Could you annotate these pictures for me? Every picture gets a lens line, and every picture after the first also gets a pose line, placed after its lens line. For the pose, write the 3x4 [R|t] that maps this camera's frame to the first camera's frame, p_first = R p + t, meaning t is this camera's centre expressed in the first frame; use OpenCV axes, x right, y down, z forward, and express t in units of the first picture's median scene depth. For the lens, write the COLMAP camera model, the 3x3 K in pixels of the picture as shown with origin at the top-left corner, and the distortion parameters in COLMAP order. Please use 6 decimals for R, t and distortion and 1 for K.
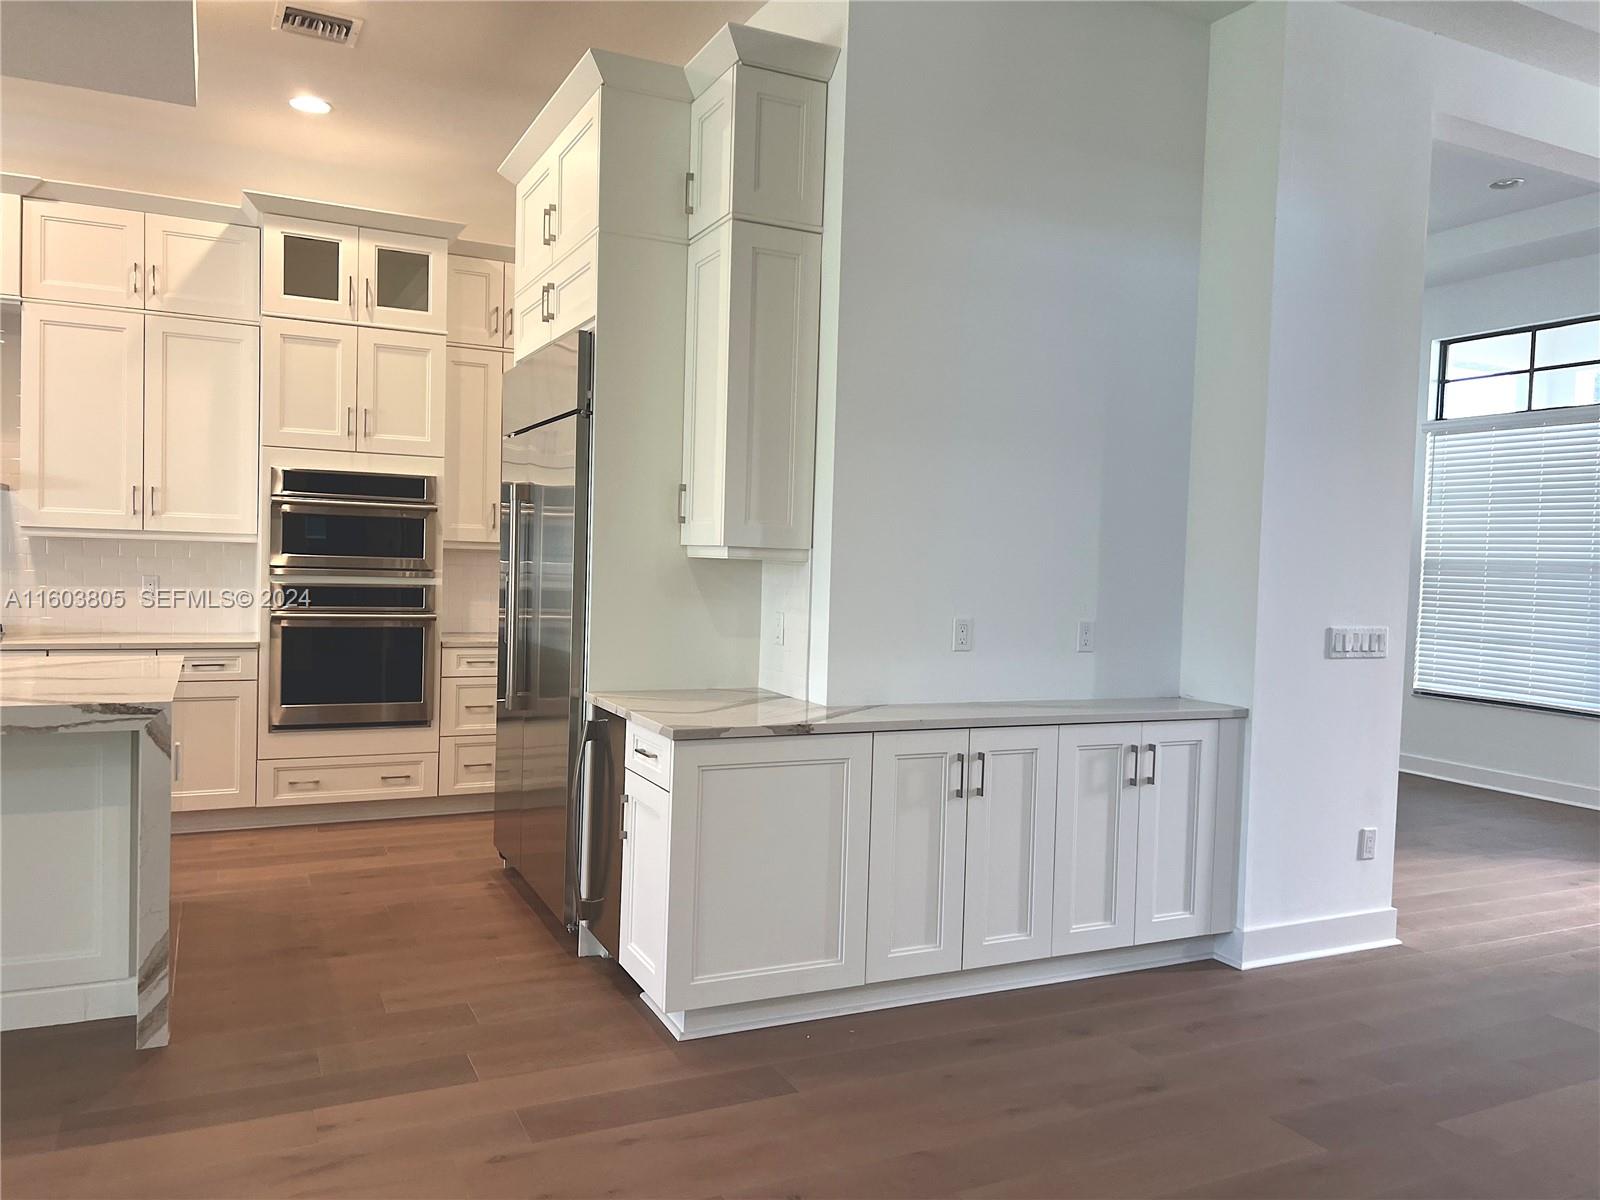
lens RADIAL K [[1198.0, 0, 806.3], [0, 1198.0, 591.0], [0, 0, 1]] dist [0.044193, -0.052362]
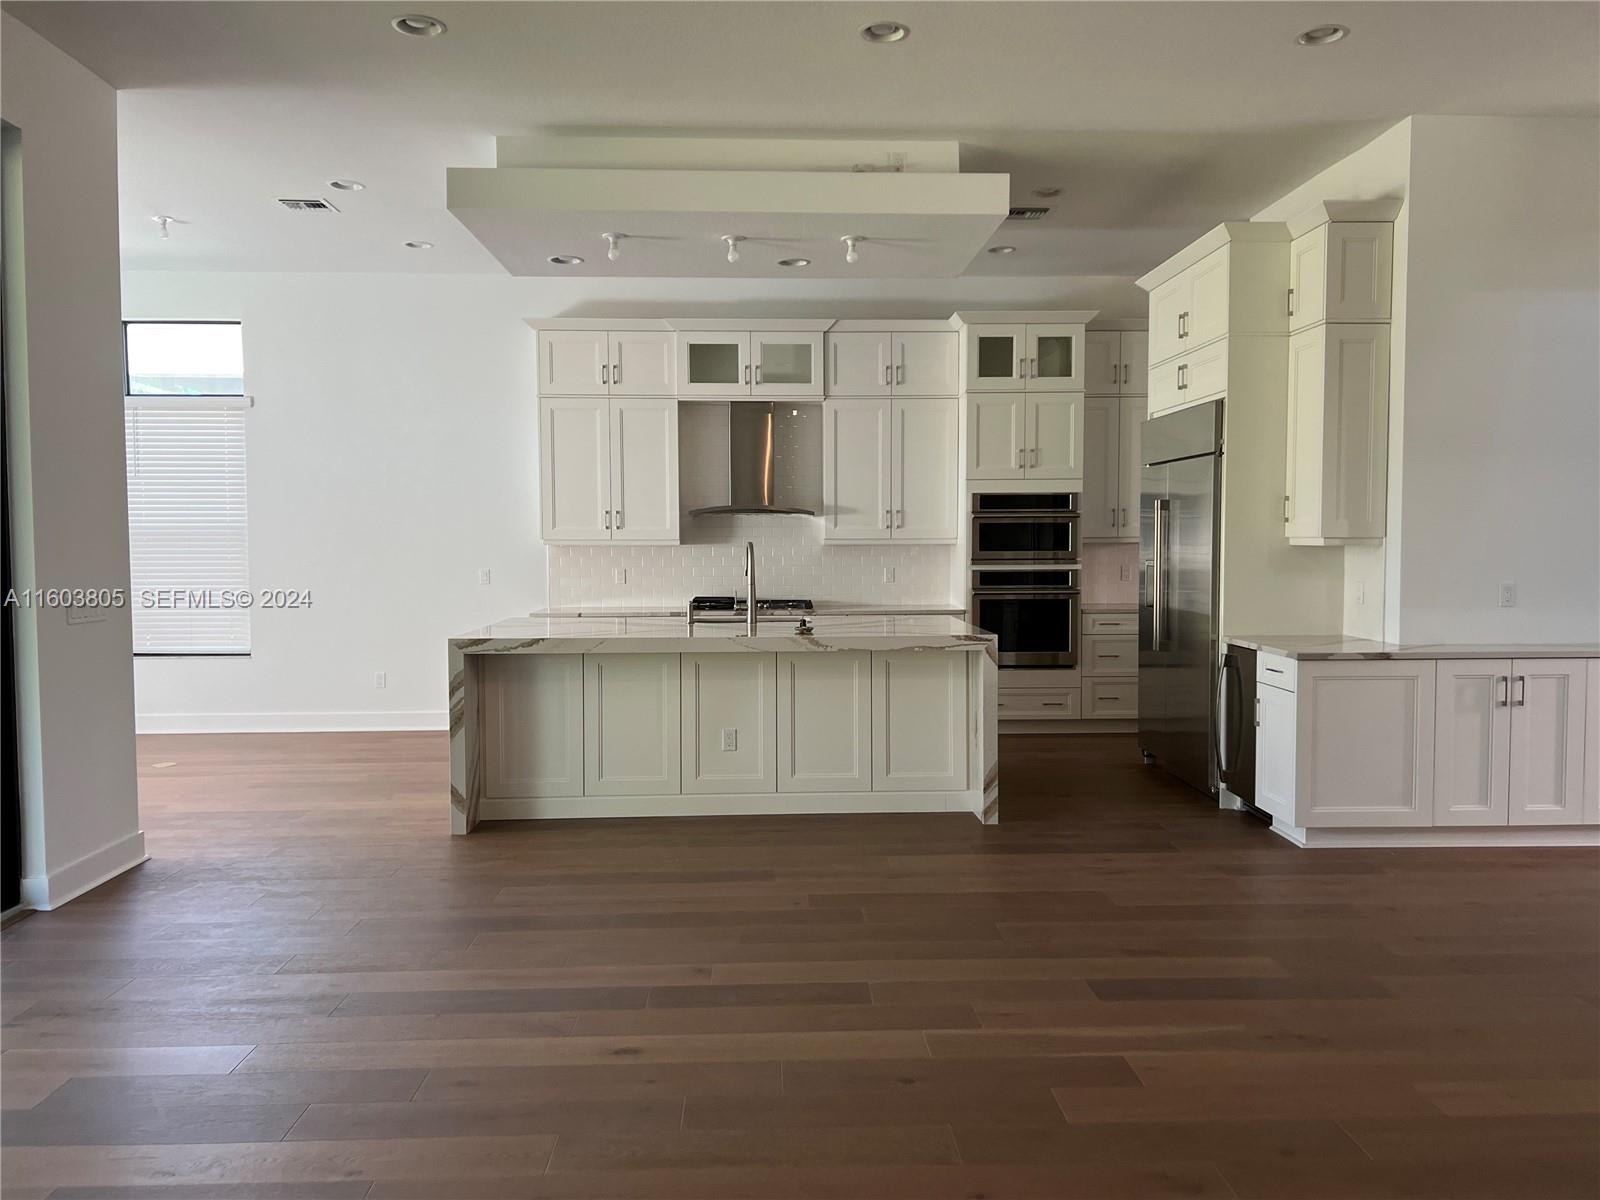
lens RADIAL K [[1198.0, 0, 806.3], [0, 1198.0, 591.0], [0, 0, 1]] dist [0.044193, -0.052362]
pose [[0.915821, -0.015887, -0.401272, -0.052447], [0.020634, 0.999759, 0.007512, 0.005000], [0.401056, -0.015160, 0.915928, -0.626055]]
